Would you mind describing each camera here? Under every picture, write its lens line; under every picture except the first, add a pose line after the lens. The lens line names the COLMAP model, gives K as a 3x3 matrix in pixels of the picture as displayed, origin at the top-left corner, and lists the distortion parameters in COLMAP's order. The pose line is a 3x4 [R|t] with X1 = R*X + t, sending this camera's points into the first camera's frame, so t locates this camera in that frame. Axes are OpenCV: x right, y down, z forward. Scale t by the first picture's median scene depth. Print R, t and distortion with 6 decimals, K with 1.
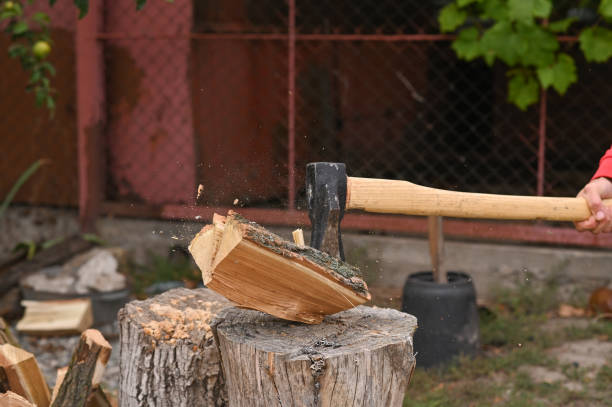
lens RADIAL K [[1445.5, 0, 301.7], [0, 1445.5, 196.5], [0, 0, 1]] dist [0.003530, 0.000000]
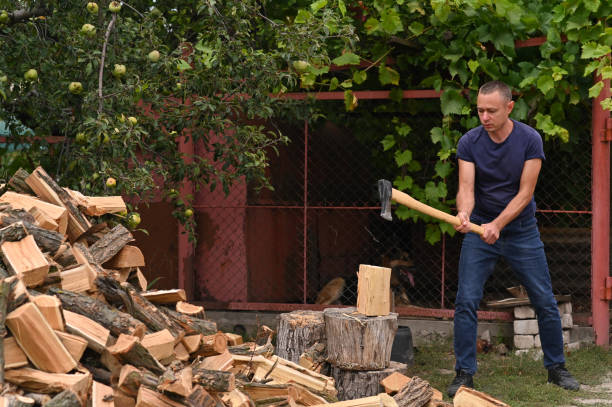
lens RADIAL K [[1445.5, 0, 281.9], [0, 1445.5, 217.6], [0, 0, 1]] dist [0.003530, 0.000000]
pose [[0.998439, 0.002913, 0.055776, -0.163462], [0.002758, 0.994850, -0.101321, 0.102576], [-0.055784, 0.101317, 0.993289, -0.949622]]
